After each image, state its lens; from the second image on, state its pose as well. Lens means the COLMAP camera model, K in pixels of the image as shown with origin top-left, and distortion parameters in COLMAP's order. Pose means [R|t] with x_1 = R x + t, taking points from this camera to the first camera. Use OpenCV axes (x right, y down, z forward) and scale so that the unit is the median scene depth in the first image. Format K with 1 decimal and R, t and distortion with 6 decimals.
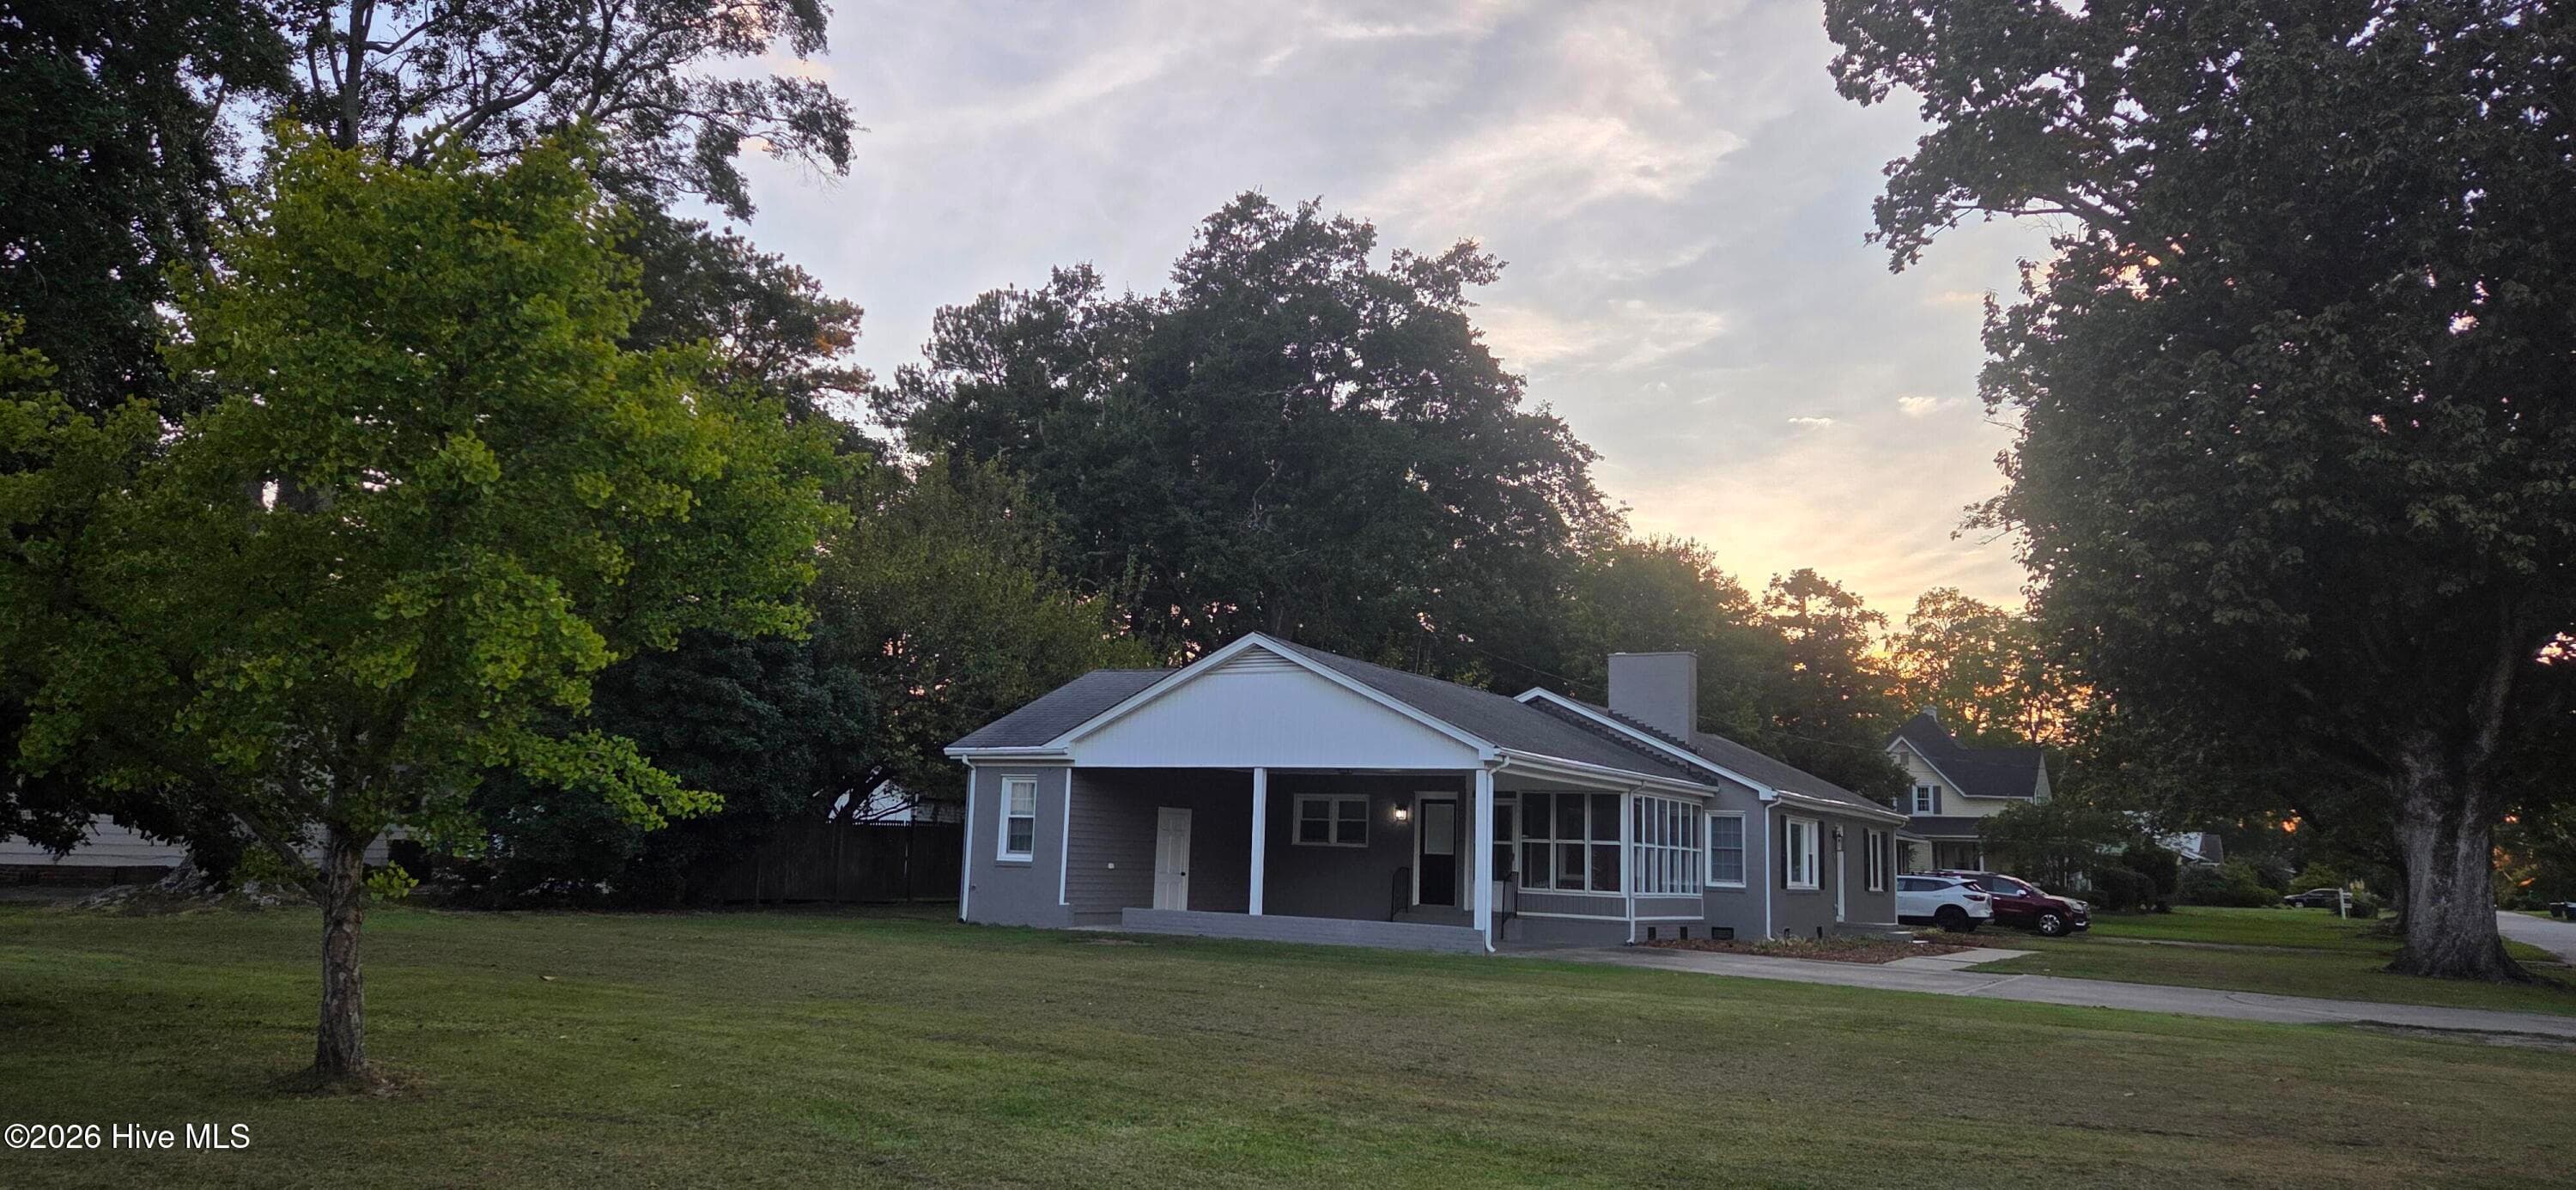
lens RADIAL K [[1740.1, 0, 1275.9], [0, 1740.1, 605.0], [0, 0, 1]] dist [0.093027, -0.084064]
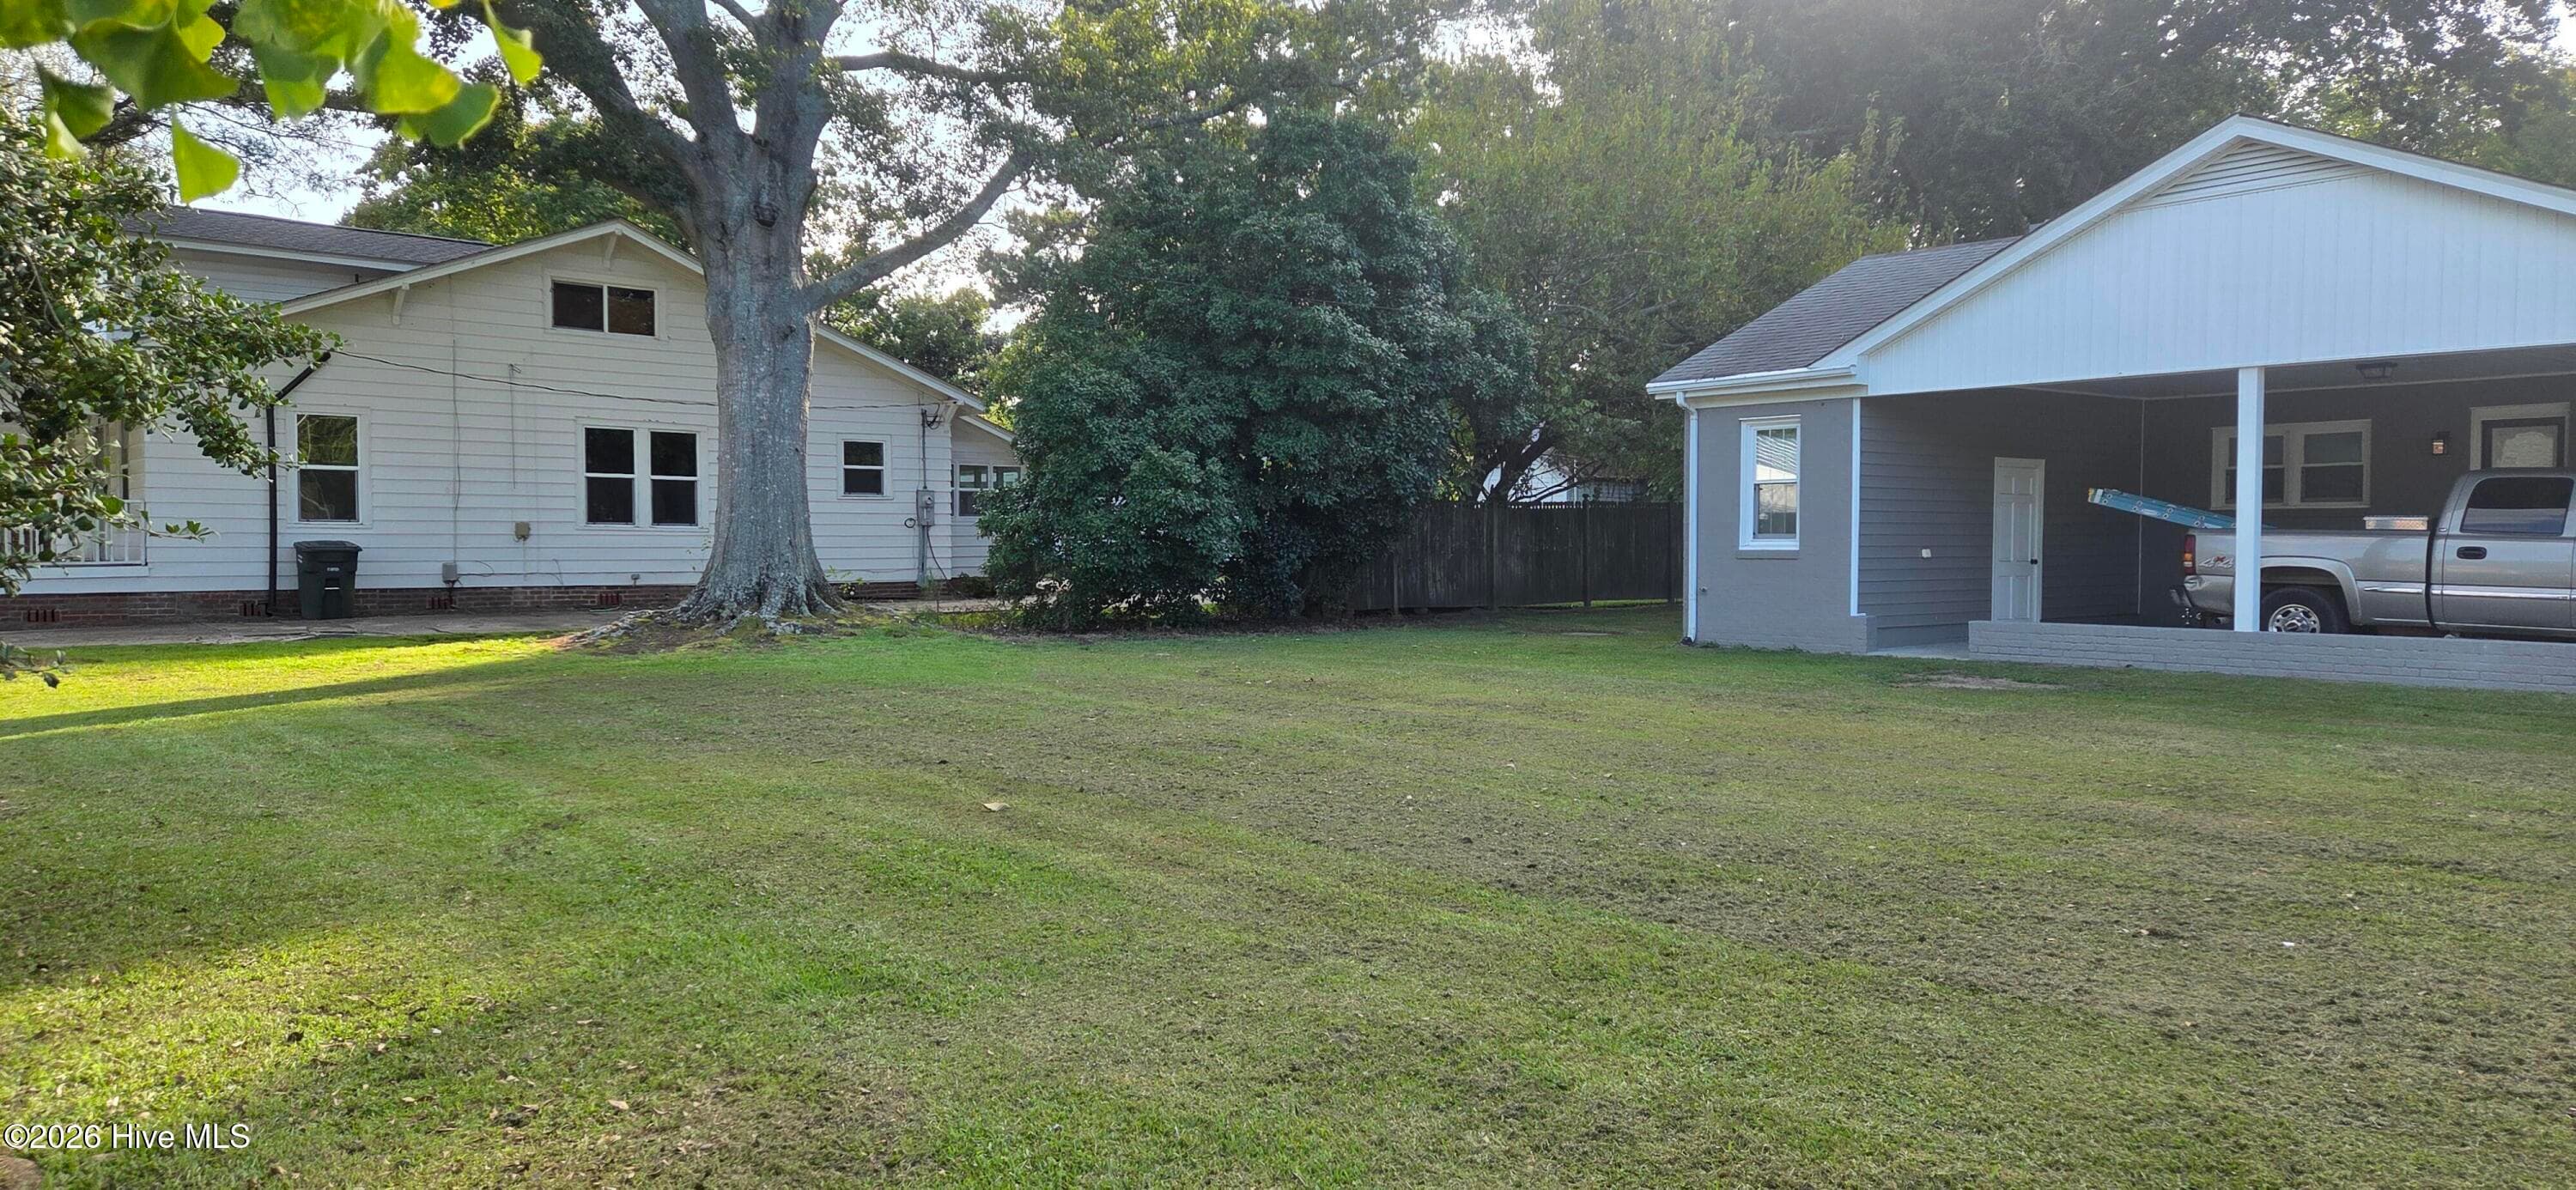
lens RADIAL K [[1740.1, 0, 1275.9], [0, 1740.1, 605.0], [0, 0, 1]] dist [0.093027, -0.084064]
pose [[0.936410, -0.022797, -0.350167, -0.090378], [0.083941, 0.983469, 0.160446, 0.045638], [0.340721, -0.179636, 0.922843, 0.326176]]
